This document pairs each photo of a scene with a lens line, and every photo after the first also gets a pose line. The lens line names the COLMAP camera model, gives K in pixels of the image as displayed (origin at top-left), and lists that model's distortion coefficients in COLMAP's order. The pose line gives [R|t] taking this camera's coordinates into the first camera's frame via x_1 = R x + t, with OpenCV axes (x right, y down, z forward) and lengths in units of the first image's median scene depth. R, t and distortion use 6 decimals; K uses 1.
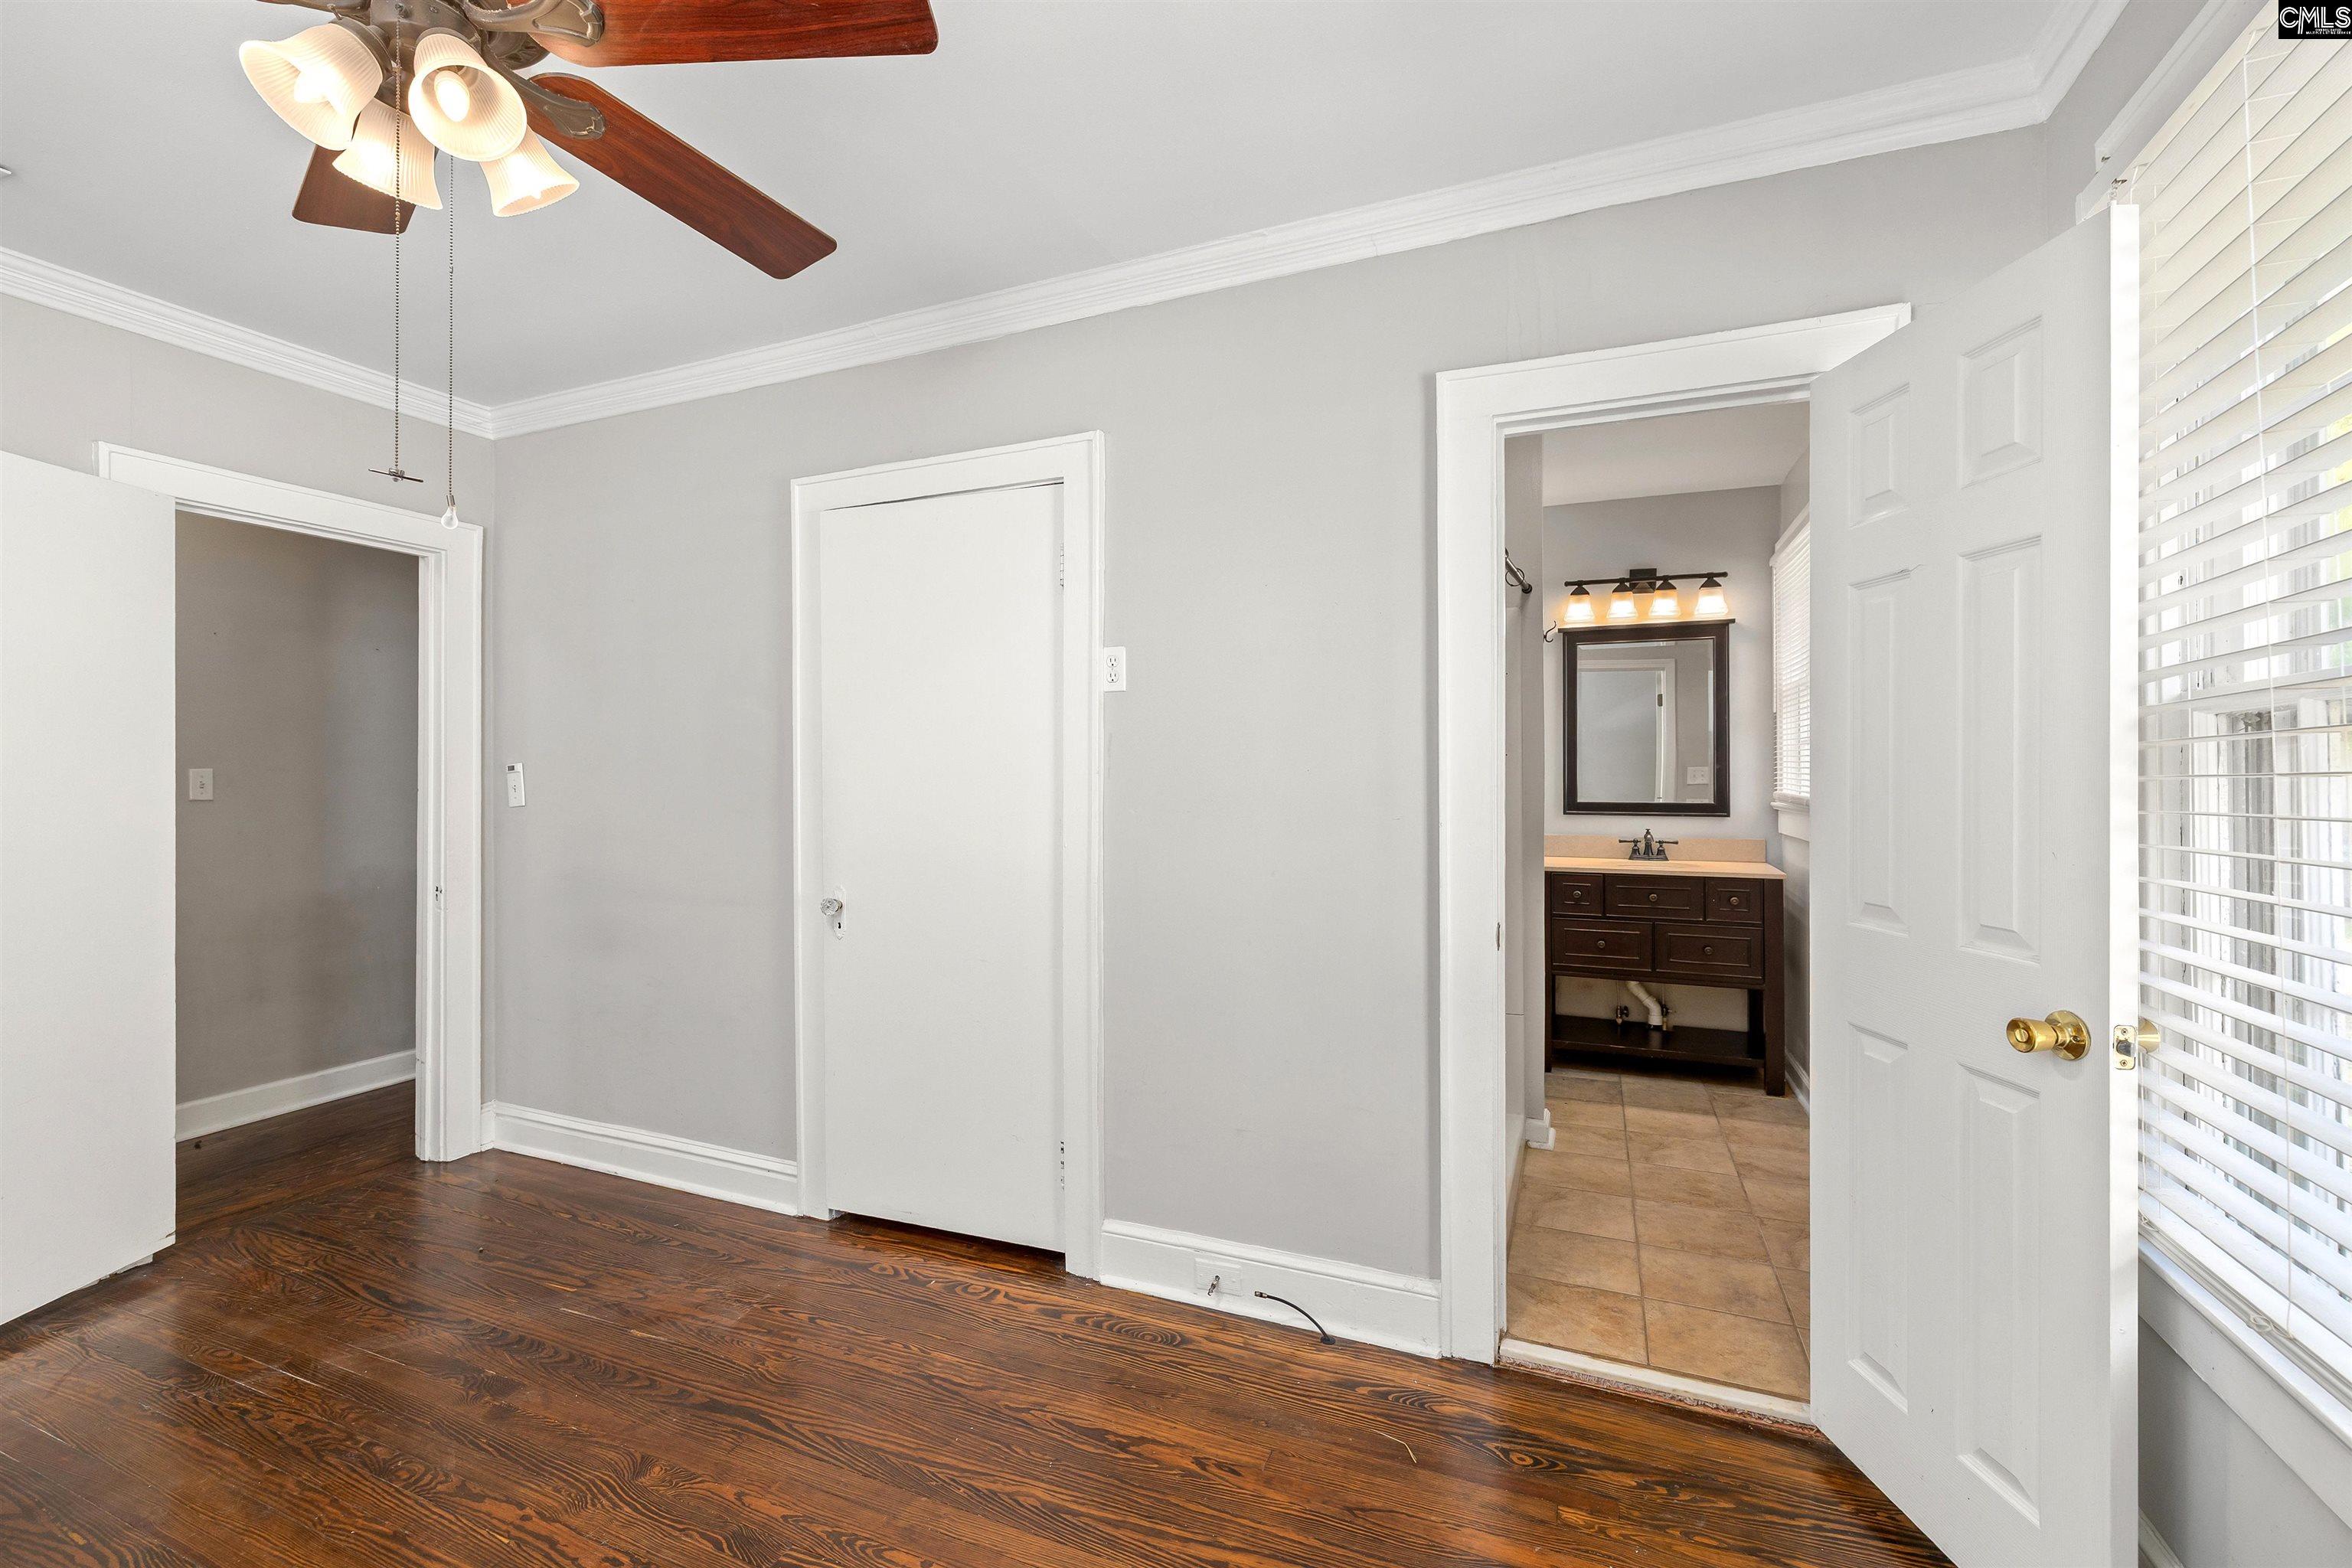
lens RADIAL K [[985.4, 0, 1170.1], [0, 985.4, 776.4], [0, 0, 1]] dist [-0.000561, -0.000170]
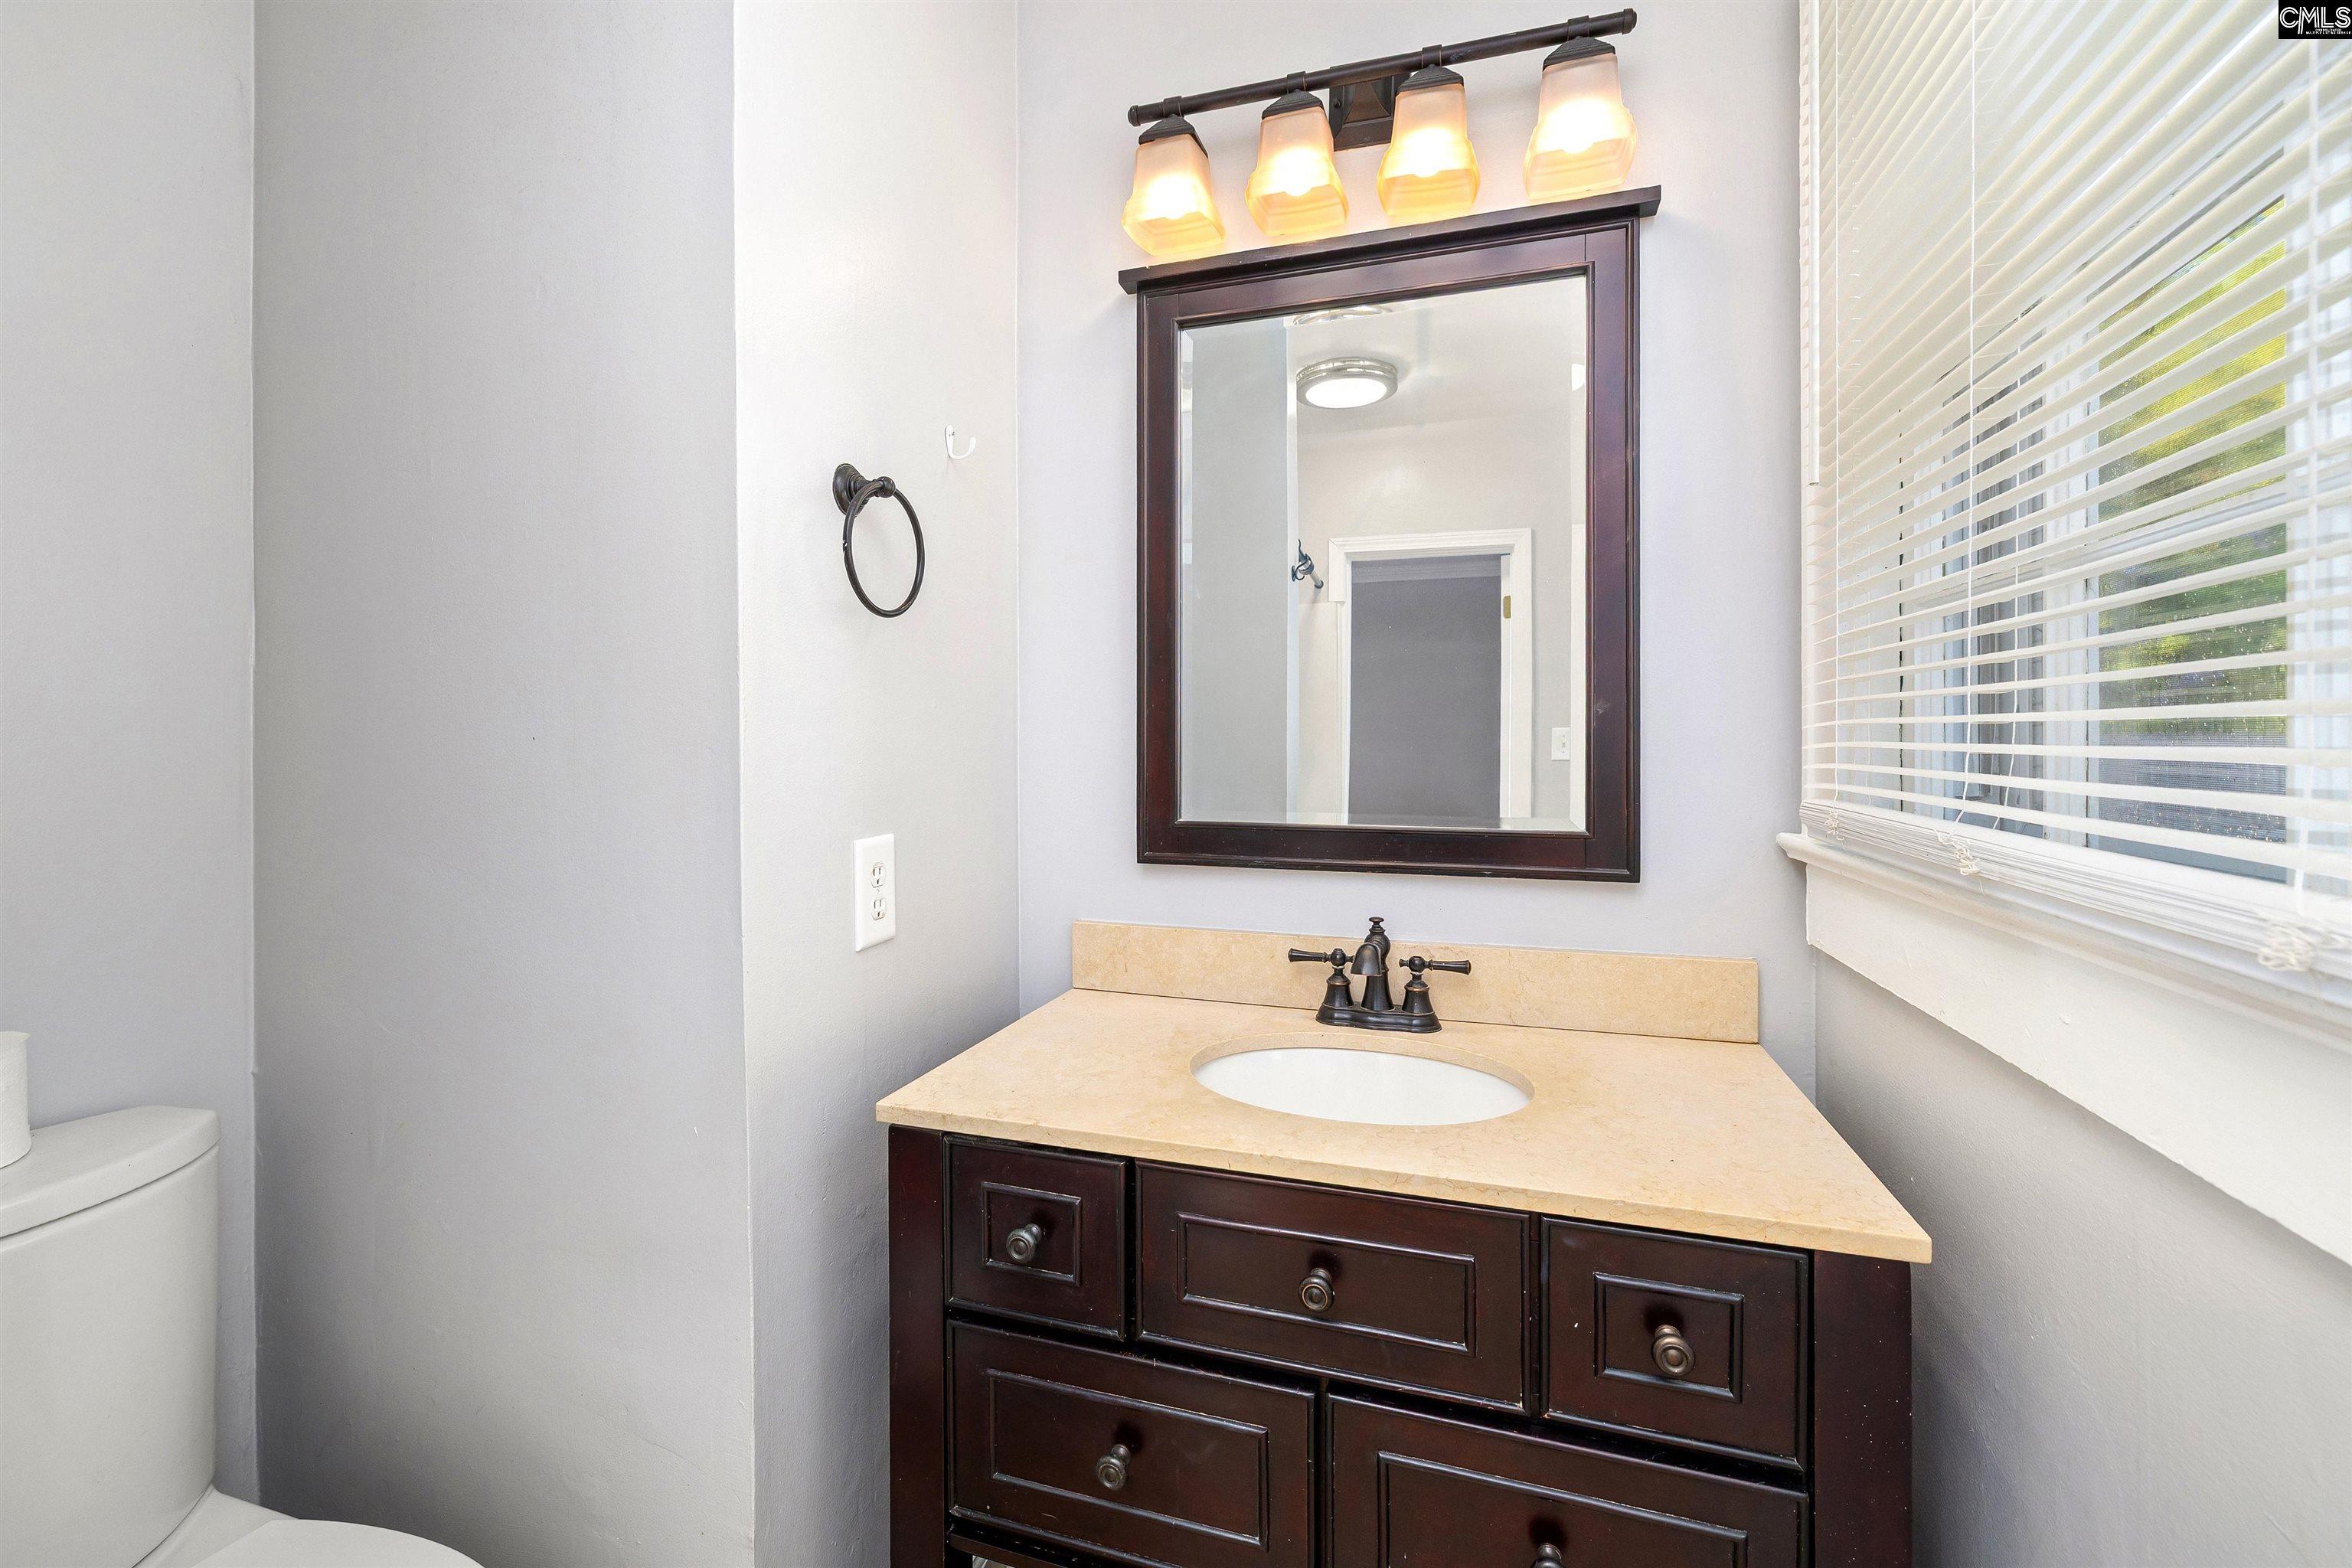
lens RADIAL K [[985.4, 0, 1176.8], [0, 985.4, 751.2], [0, 0, 1]] dist [-0.000561, -0.000170]
pose [[0.995448, 0.002106, 0.095282, 0.408393], [-0.002299, 0.999996, 0.001908, 0.002361], [-0.095278, -0.002118, 0.995448, 0.731520]]
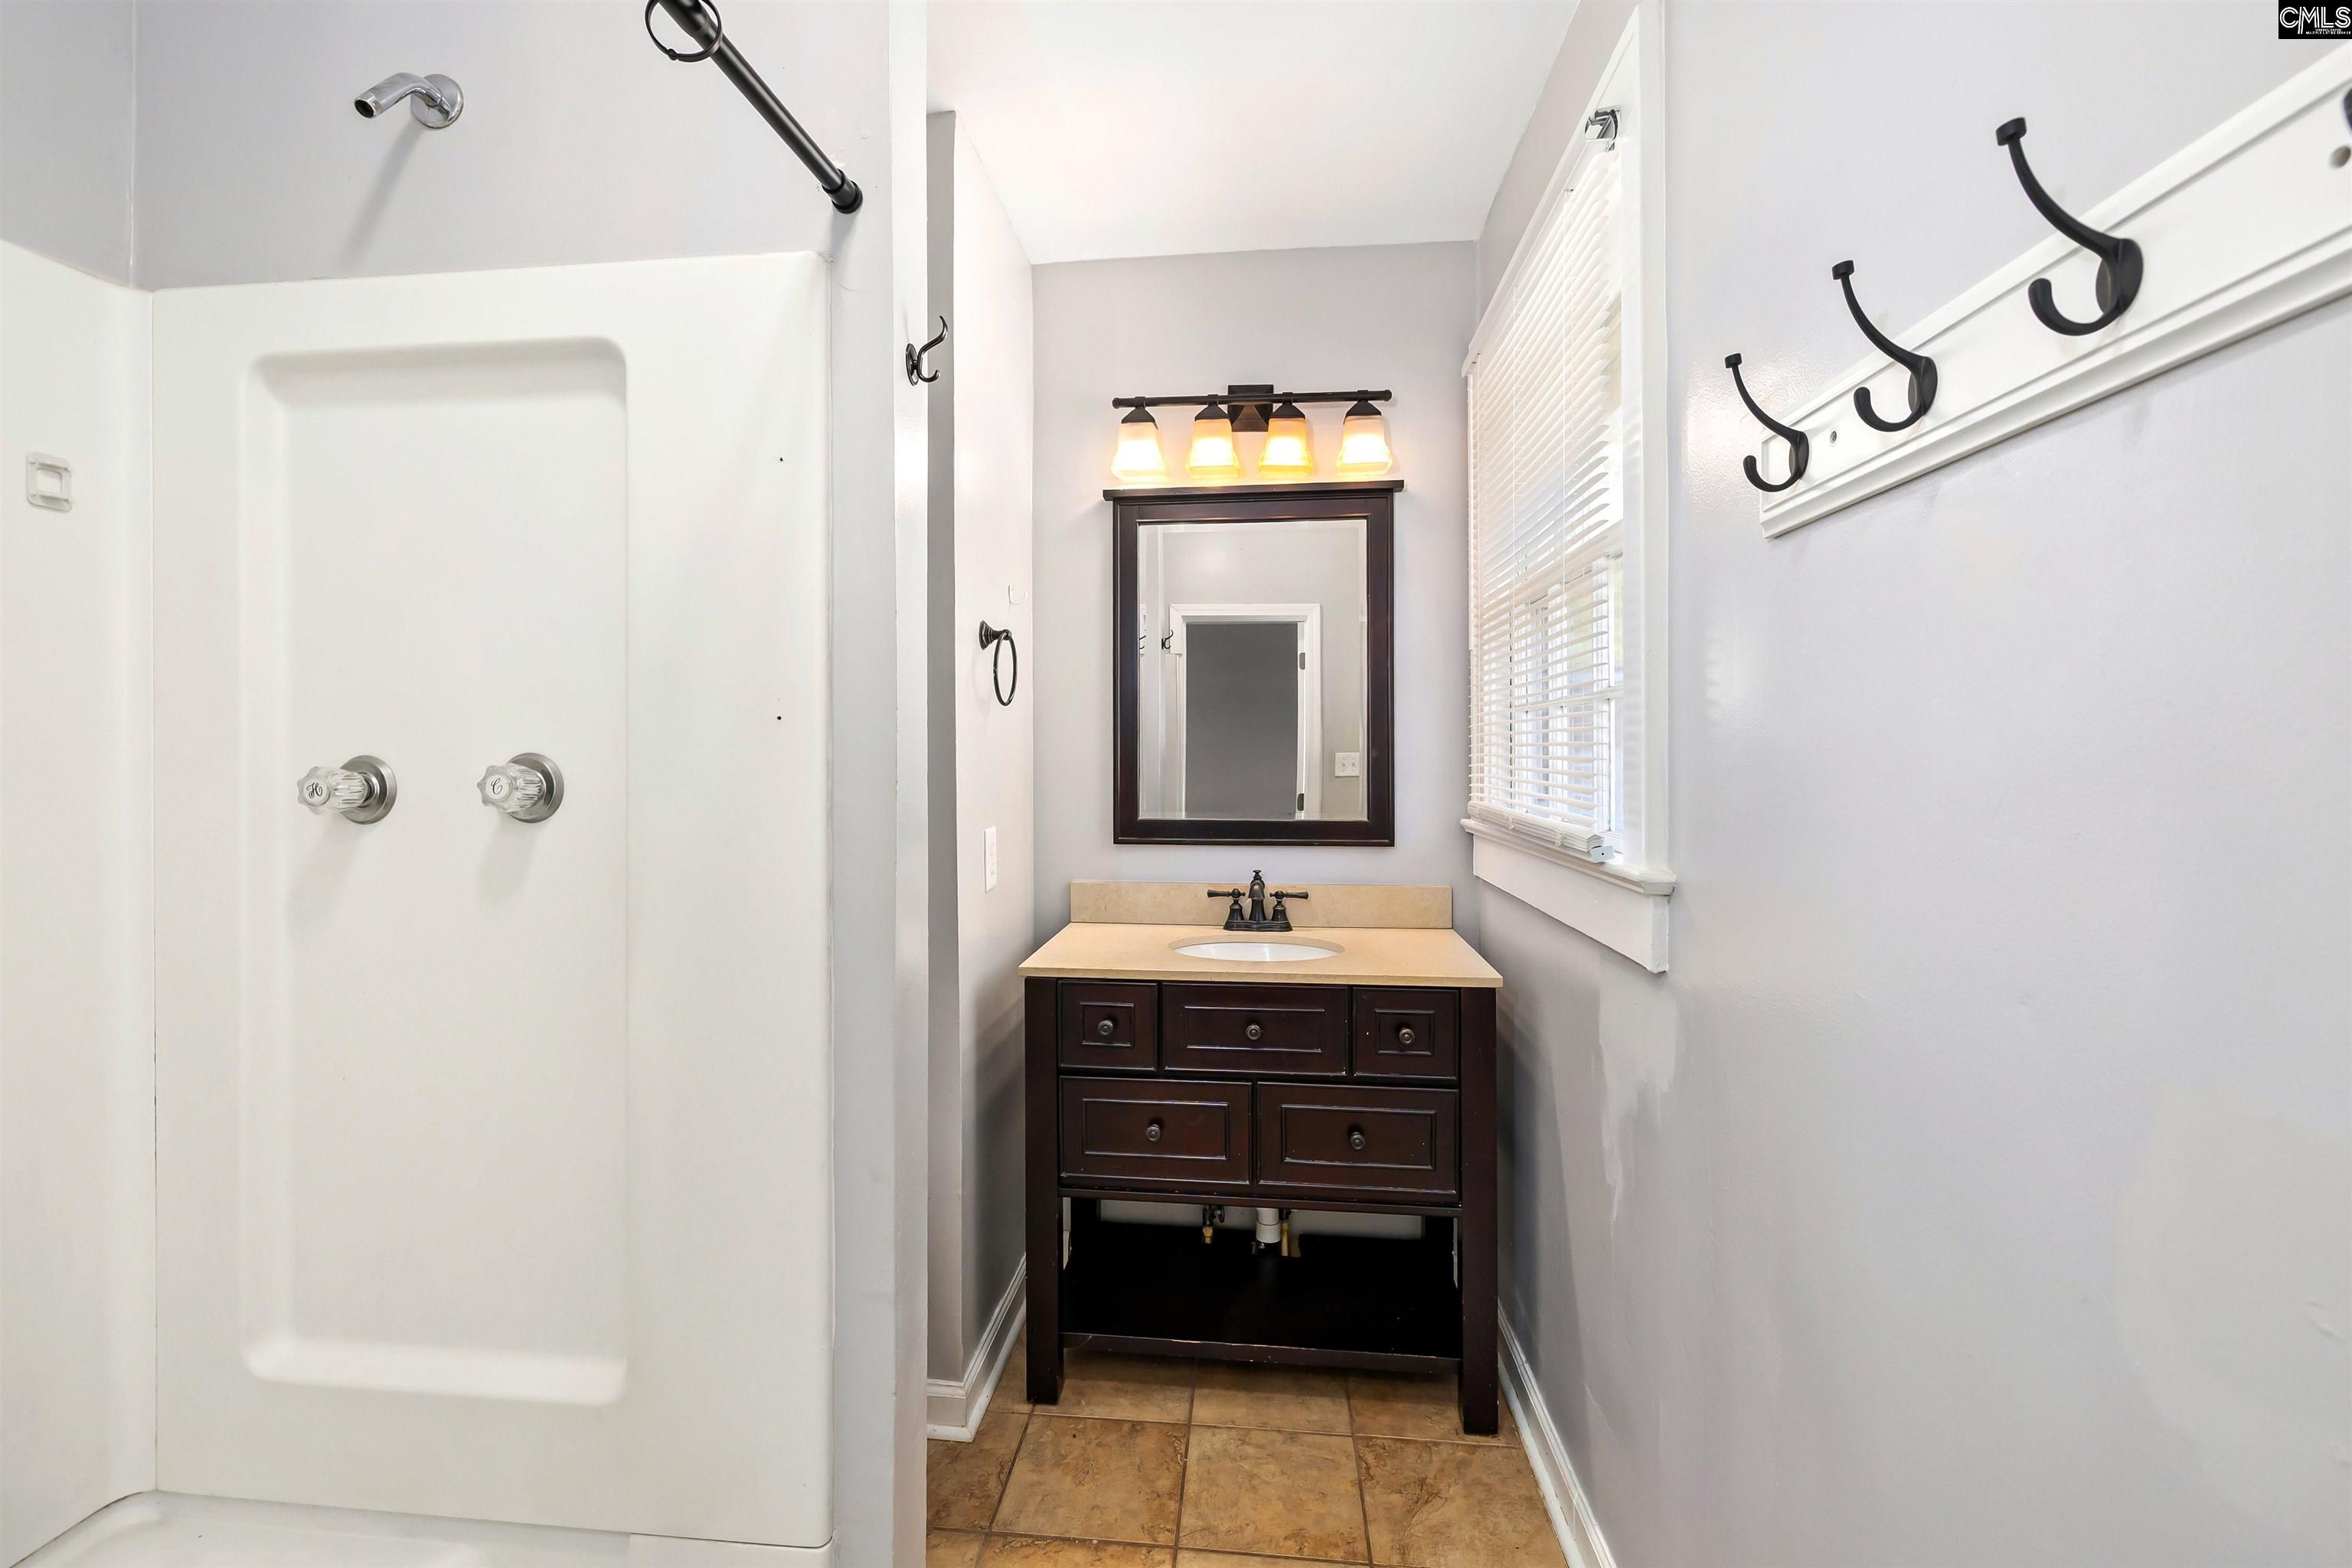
lens RADIAL K [[985.4, 0, 1159.4], [0, 985.4, 759.0], [0, 0, 1]] dist [-0.000561, -0.000170]
pose [[0.955850, 0.002052, 0.293848, 0.286598], [-0.001740, 0.999998, -0.001322, -0.006391], [-0.293850, 0.000752, 0.955851, 0.522716]]
